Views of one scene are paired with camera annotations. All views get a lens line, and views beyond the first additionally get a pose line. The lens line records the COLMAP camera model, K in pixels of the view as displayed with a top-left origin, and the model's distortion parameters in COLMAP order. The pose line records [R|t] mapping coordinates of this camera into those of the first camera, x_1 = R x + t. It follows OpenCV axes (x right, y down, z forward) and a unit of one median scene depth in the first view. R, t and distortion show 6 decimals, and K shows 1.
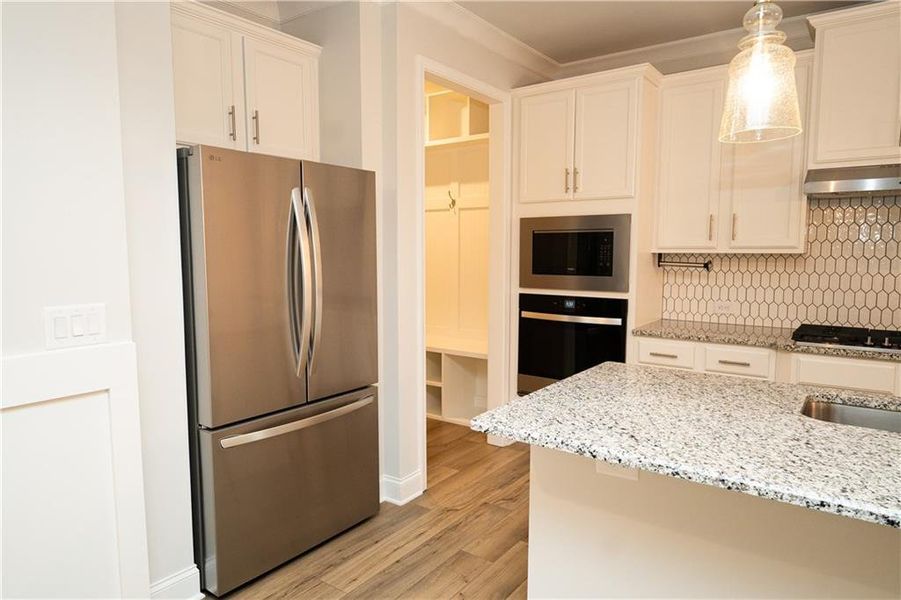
lens RADIAL K [[564.1, 0, 451.1], [0, 564.1, 299.5], [0, 0, 1]] dist [0.023540, -0.019264]
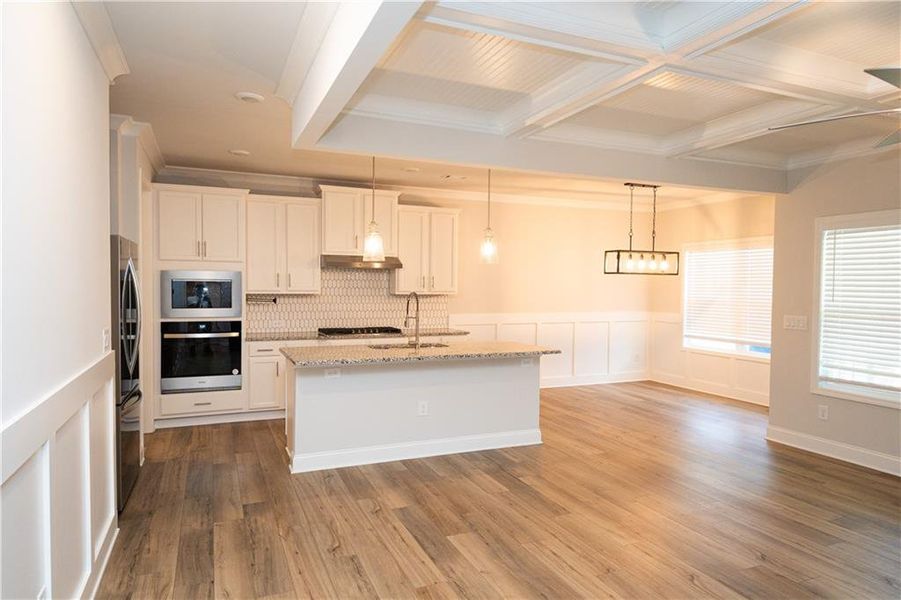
lens RADIAL K [[564.1, 0, 454.8], [0, 564.1, 302.7], [0, 0, 1]] dist [0.023540, -0.019264]
pose [[0.497963, -0.020118, 0.866965, -0.854961], [0.071409, 0.997287, -0.017874, 0.022082], [-0.864253, 0.070810, 0.498049, -0.423066]]
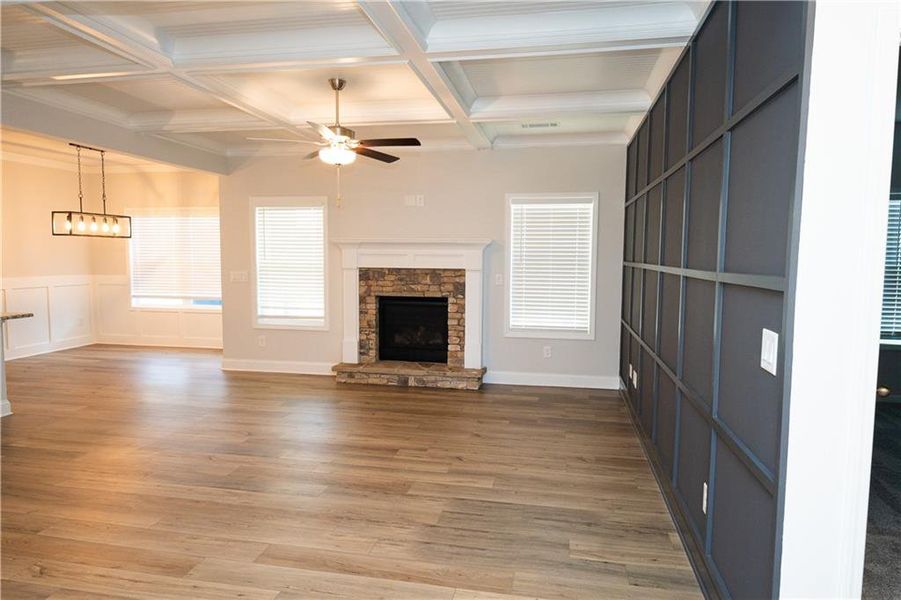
lens RADIAL K [[564.1, 0, 450.3], [0, 564.1, 306.3], [0, 0, 1]] dist [0.023540, -0.019264]
pose [[-0.427561, -0.082593, 0.900205, -1.216388], [0.079281, 0.988554, 0.128354, 0.020218], [-0.900503, 0.126248, -0.416119, -0.268076]]
